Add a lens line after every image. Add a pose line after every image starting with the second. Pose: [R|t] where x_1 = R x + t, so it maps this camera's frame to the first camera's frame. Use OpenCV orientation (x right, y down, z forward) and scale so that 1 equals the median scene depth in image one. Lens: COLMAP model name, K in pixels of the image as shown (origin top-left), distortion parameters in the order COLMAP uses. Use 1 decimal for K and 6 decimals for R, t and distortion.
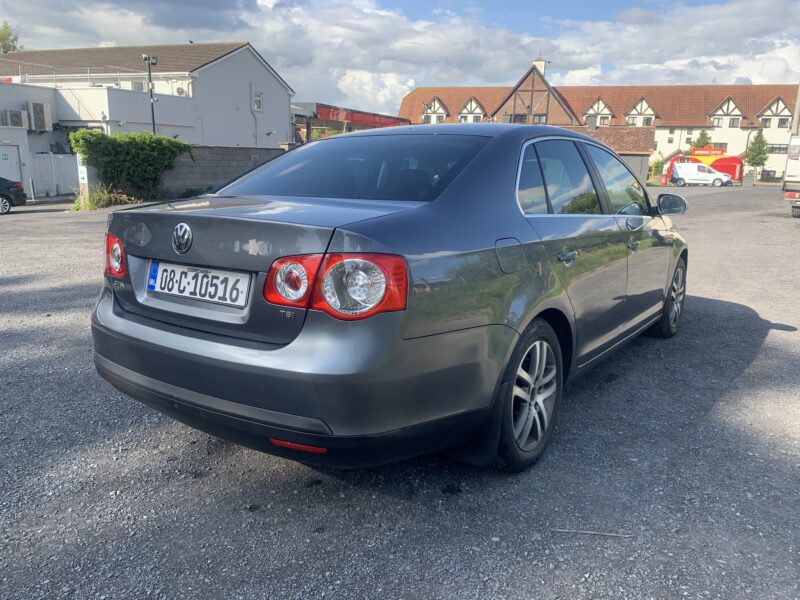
lens RADIAL K [[638.3, 0, 405.9], [0, 638.3, 276.9], [0, 0, 1]] dist [0.003805, 0.002327]
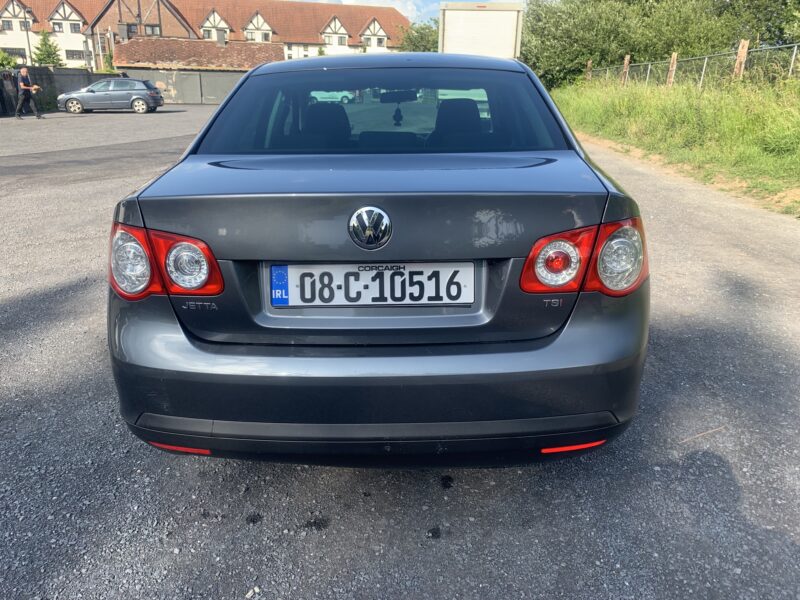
lens RADIAL K [[638.3, 0, 405.9], [0, 638.3, 276.9], [0, 0, 1]] dist [0.003805, 0.002327]
pose [[0.815749, -0.175593, 0.551109, -0.647726], [0.104973, 0.981927, 0.157478, -0.102964], [-0.568801, -0.070611, 0.819438, 0.340333]]
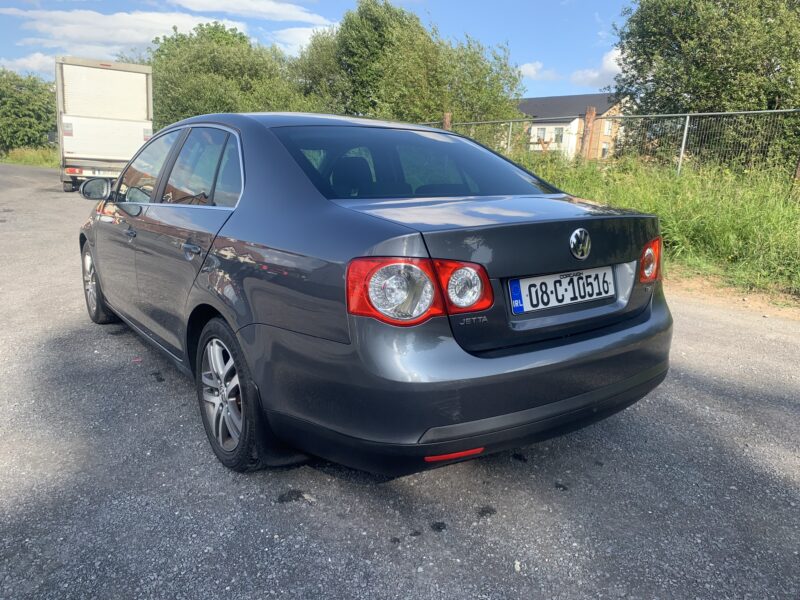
lens RADIAL K [[638.3, 0, 405.9], [0, 638.3, 276.9], [0, 0, 1]] dist [0.003805, 0.002327]
pose [[0.328016, -0.177599, 0.927828, -1.204310], [0.136561, 0.980767, 0.139454, -0.162876], [-0.934750, 0.080962, 0.345960, 0.816445]]
